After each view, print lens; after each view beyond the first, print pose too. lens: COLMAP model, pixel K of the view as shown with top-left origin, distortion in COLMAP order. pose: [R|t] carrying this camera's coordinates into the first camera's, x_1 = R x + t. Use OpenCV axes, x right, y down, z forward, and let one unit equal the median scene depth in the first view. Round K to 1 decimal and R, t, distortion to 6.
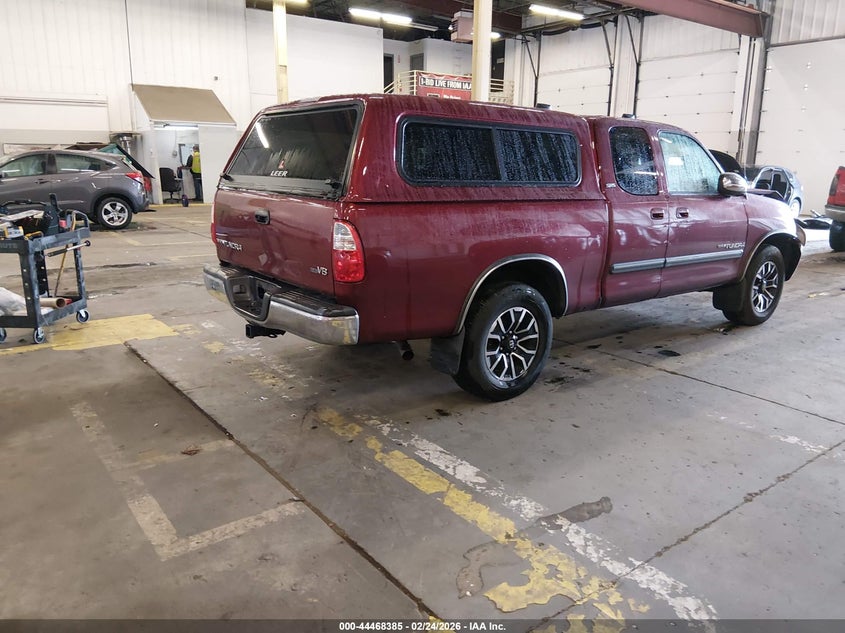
lens RADIAL K [[651.3, 0, 426.0], [0, 651.3, 314.8], [0, 0, 1]] dist [0.112836, -0.188390]
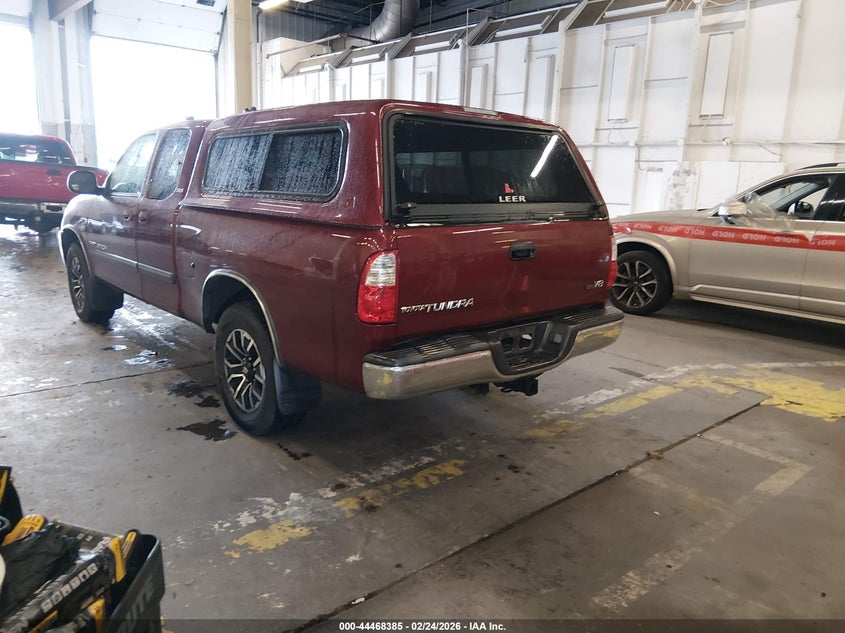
lens RADIAL K [[651.3, 0, 426.0], [0, 651.3, 314.8], [0, 0, 1]] dist [0.112836, -0.188390]
pose [[-0.094388, -0.223061, 0.970224, -1.270148], [0.178420, 0.955005, 0.236920, -0.345967], [-0.979417, 0.195470, -0.050342, 1.410966]]
